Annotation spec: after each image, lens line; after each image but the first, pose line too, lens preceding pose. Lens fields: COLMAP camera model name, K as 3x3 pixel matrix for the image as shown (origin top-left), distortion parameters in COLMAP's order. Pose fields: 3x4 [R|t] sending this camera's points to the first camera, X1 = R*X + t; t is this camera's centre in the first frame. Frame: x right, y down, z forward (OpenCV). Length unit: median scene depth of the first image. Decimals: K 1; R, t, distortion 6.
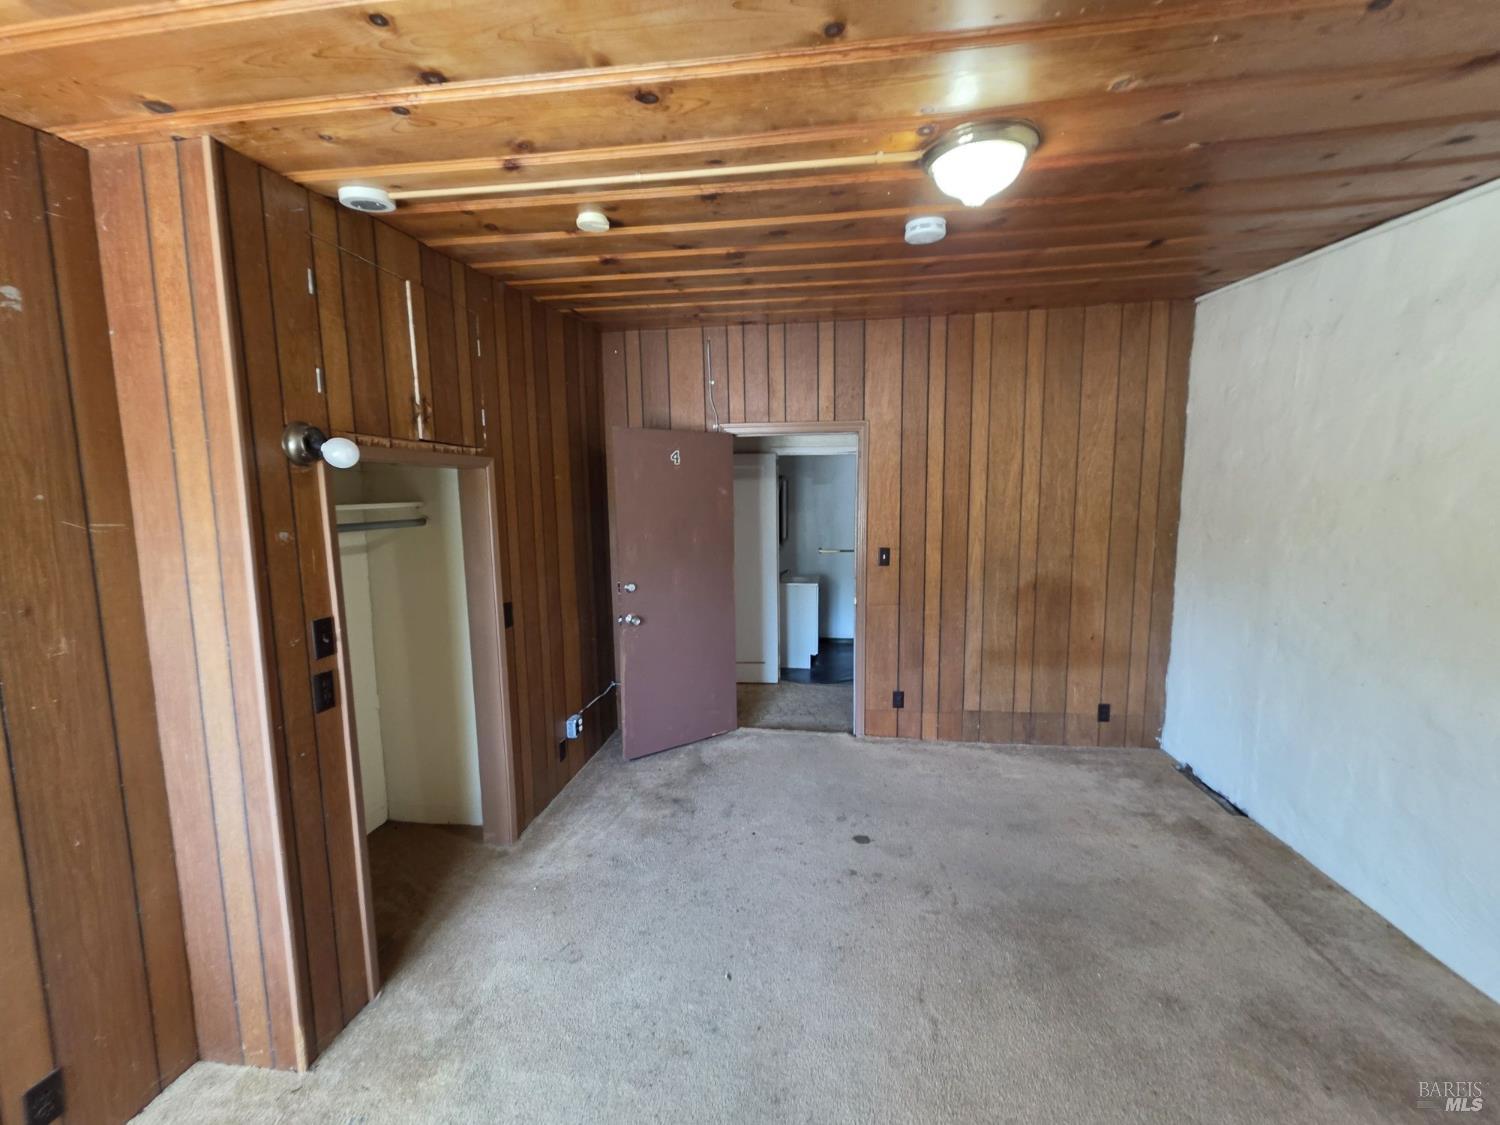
lens RADIAL K [[632.2, 0, 748.8], [0, 632.2, 574.4], [0, 0, 1]] dist [0.003623, -0.000049]
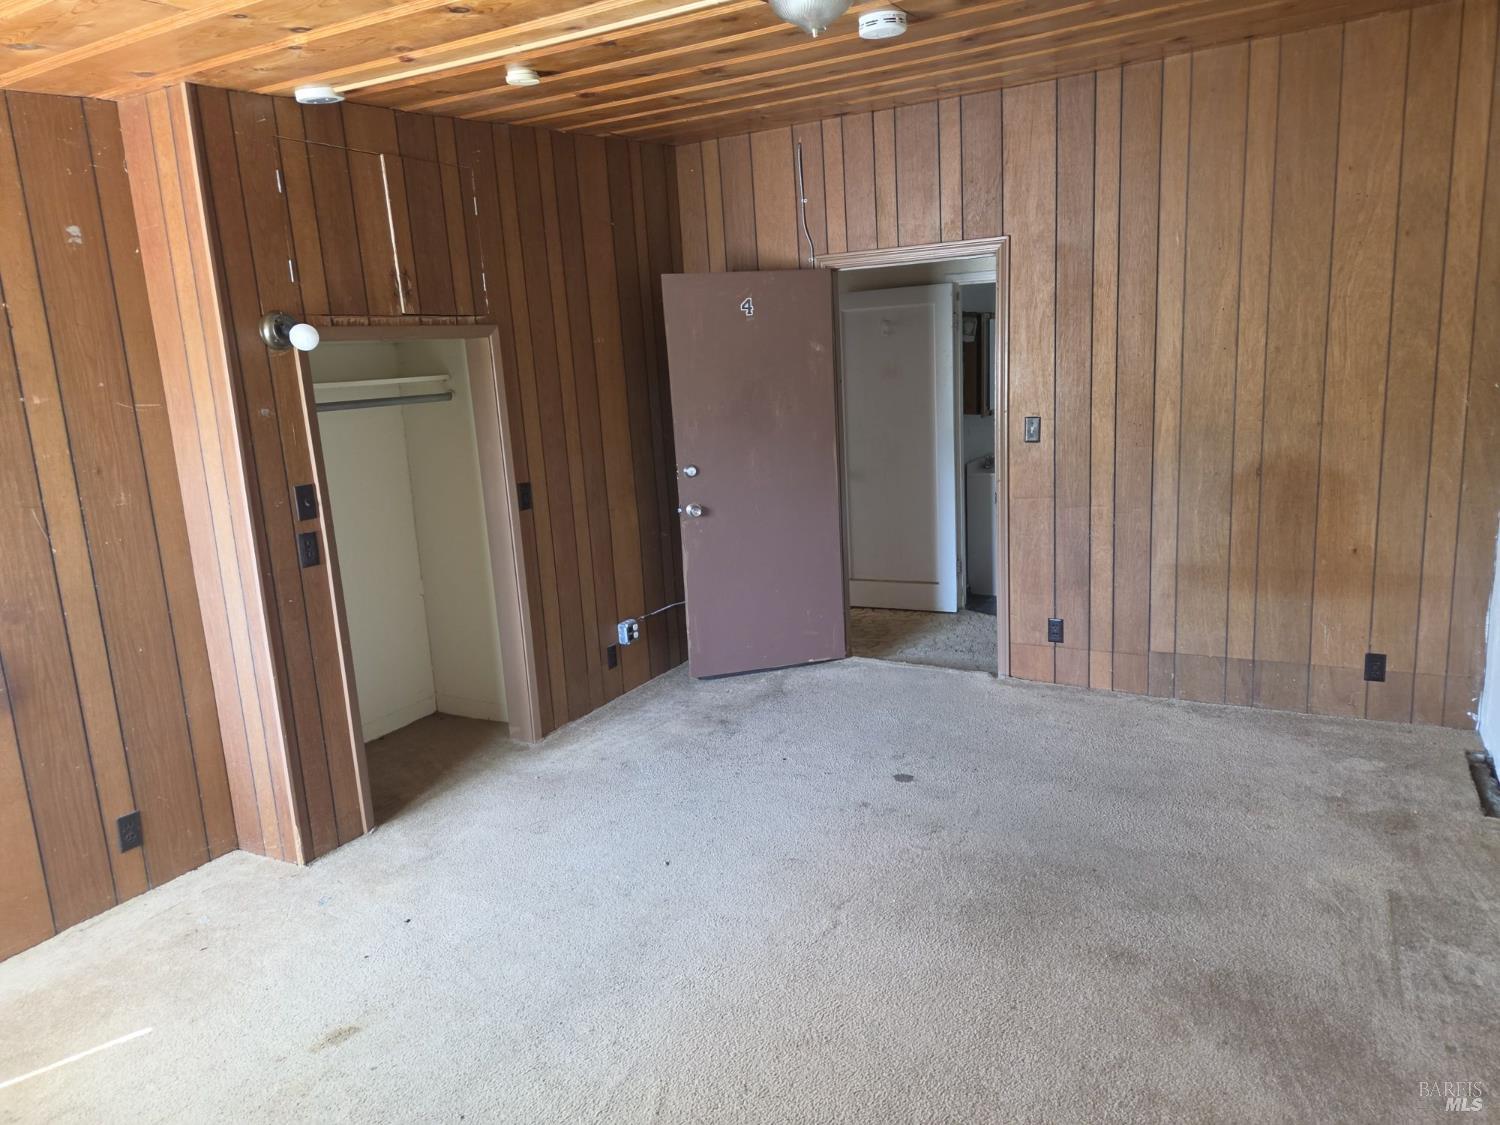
lens RADIAL K [[1017.4, 0, 753.2], [0, 1017.4, 561.1], [0, 0, 1]] dist [0.072771, -0.060675]
pose [[0.932254, 0.034609, -0.360146, 0.435440], [-0.002448, 0.995995, 0.089377, 0.022105], [0.361797, -0.082440, 0.928605, -0.253503]]
